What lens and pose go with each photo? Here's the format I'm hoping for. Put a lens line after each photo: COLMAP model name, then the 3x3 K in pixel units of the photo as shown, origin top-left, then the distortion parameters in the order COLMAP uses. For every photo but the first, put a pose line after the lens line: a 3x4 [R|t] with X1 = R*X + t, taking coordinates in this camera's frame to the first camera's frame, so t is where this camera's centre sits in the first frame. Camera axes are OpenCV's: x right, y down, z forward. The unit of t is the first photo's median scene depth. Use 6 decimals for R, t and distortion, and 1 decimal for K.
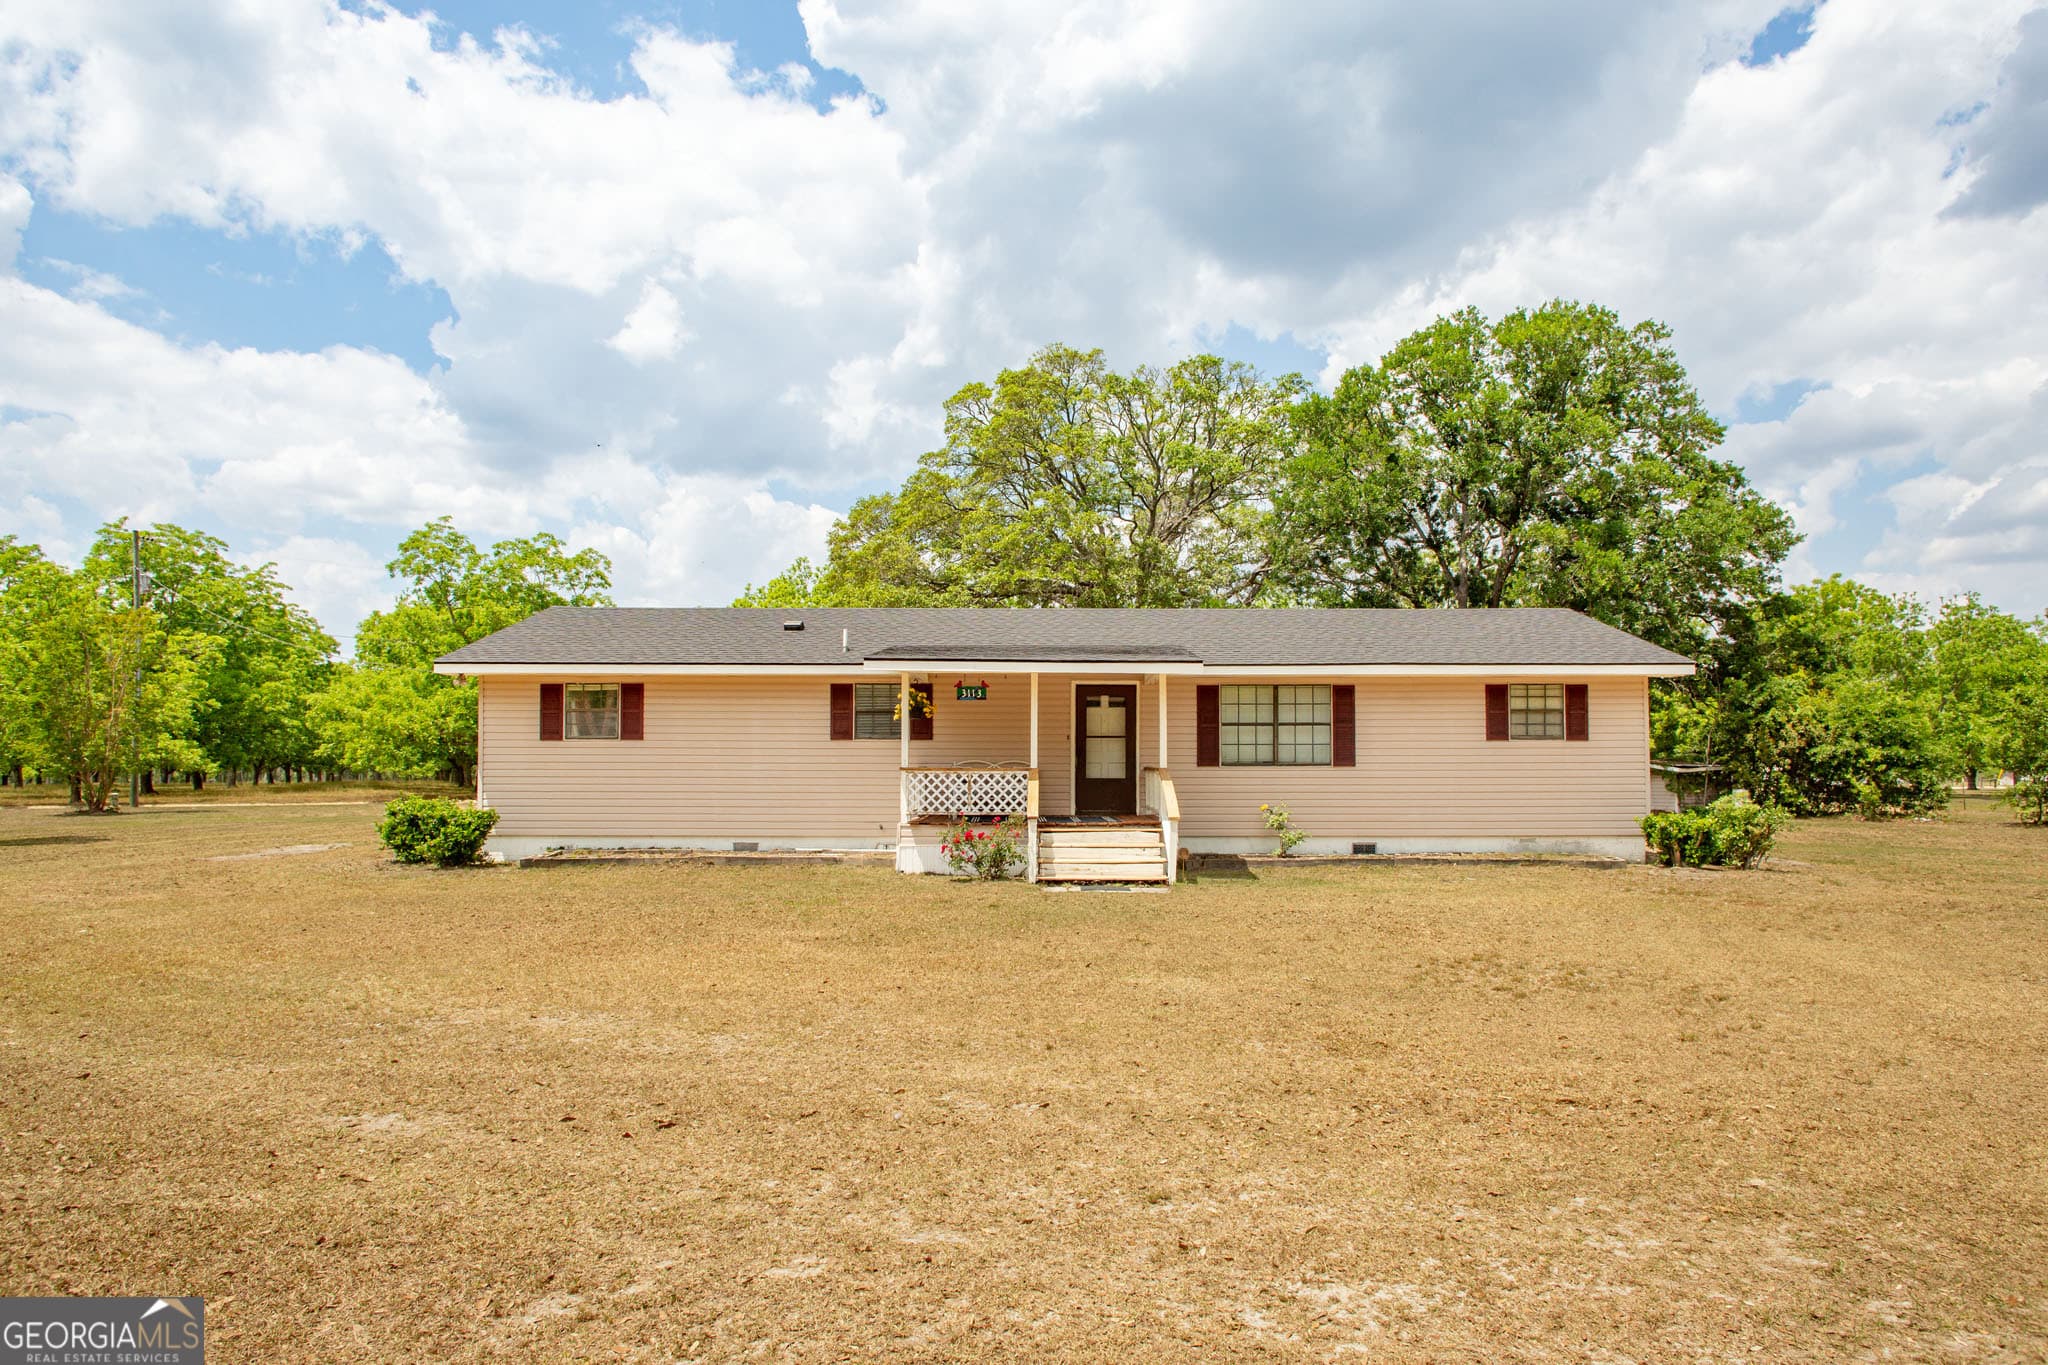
lens RADIAL K [[1184.7, 0, 1051.4], [0, 1184.7, 723.4], [0, 0, 1]] dist [0.024779, -0.006116]
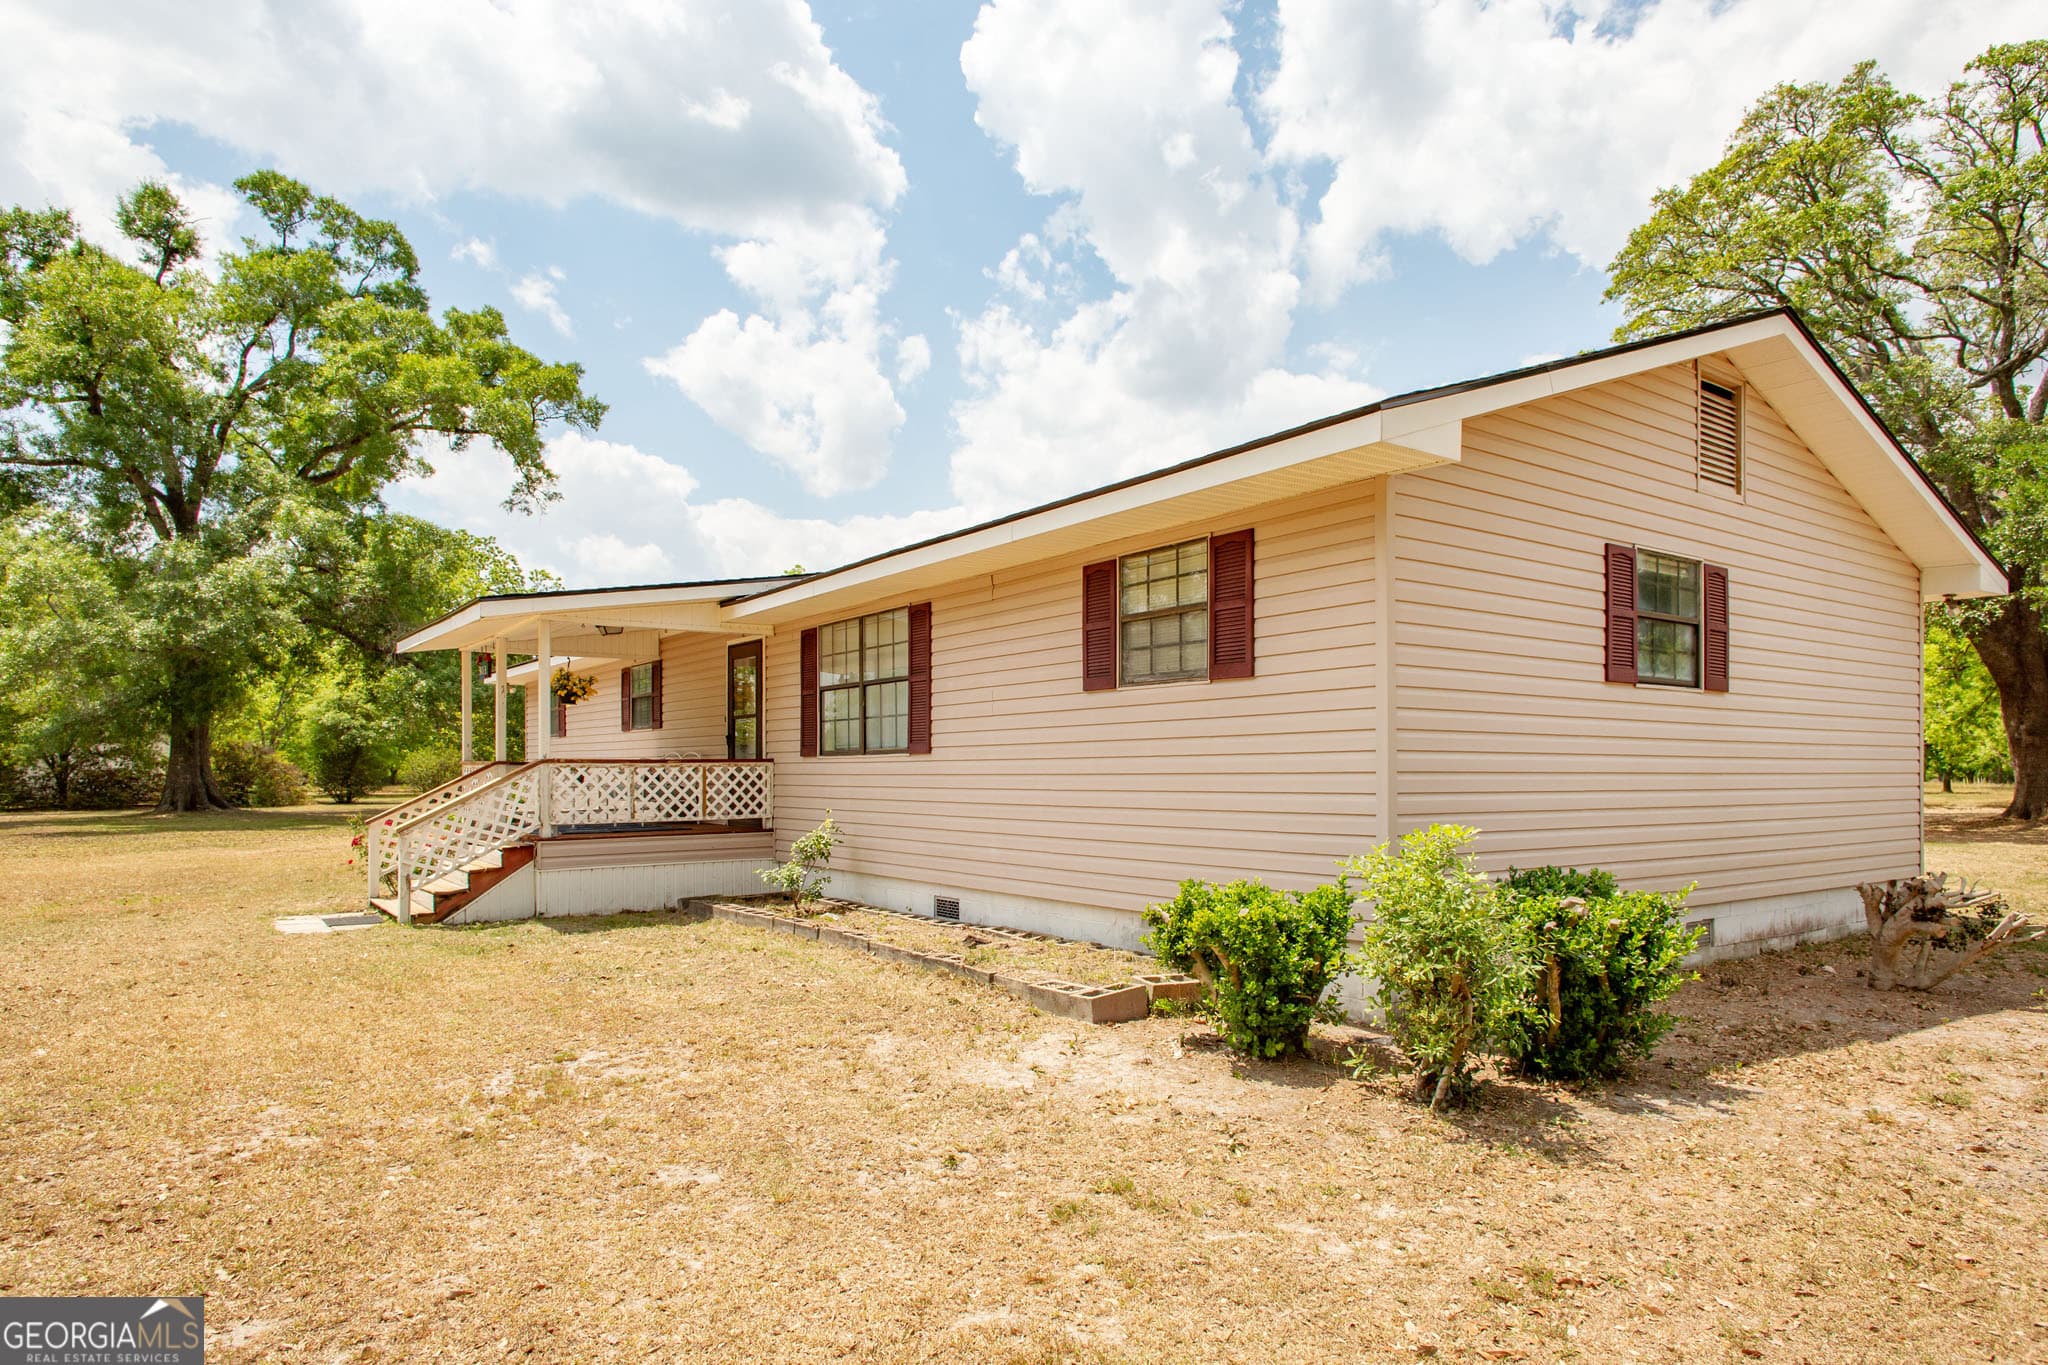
lens RADIAL K [[1193.6, 0, 997.9], [0, 1193.6, 768.3], [0, 0, 1]] dist [0.024584, -0.000994]
pose [[0.577971, -0.001691, -0.816056, 0.711346], [0.030979, 0.999323, 0.019870, 0.032787], [0.815469, -0.036765, 0.577631, 0.710982]]
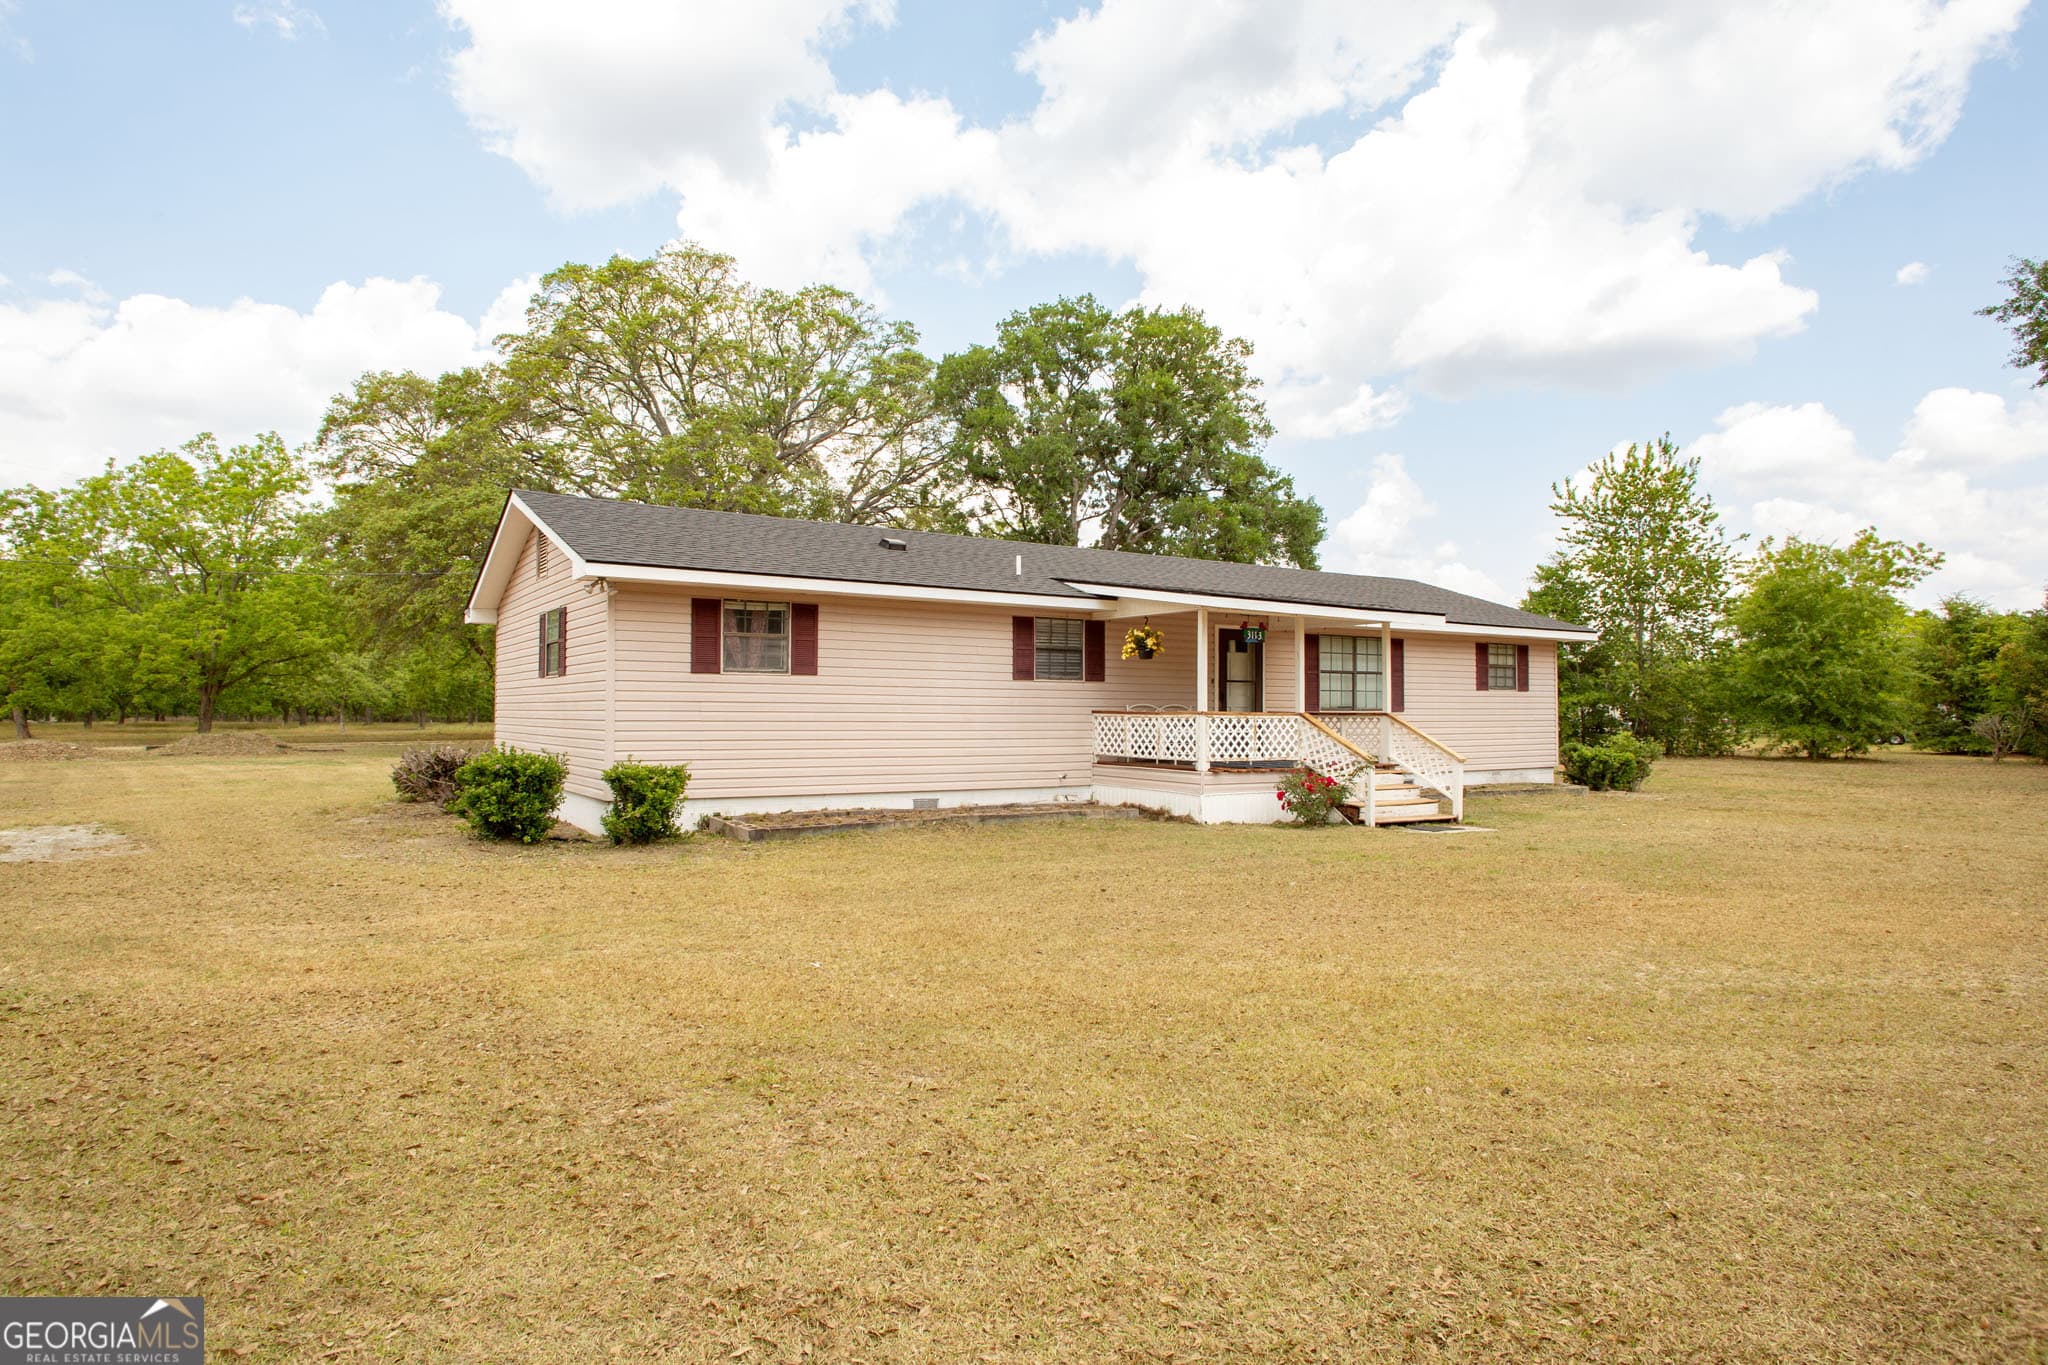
lens RADIAL K [[1184.7, 0, 1008.7], [0, 1184.7, 663.0], [0, 0, 1]] dist [0.024779, -0.006116]
pose [[0.835354, 0.026724, 0.549063, -0.676847], [-0.025004, 0.999631, -0.010612, 0.011226], [-0.549144, -0.004864, 0.835714, 0.262946]]
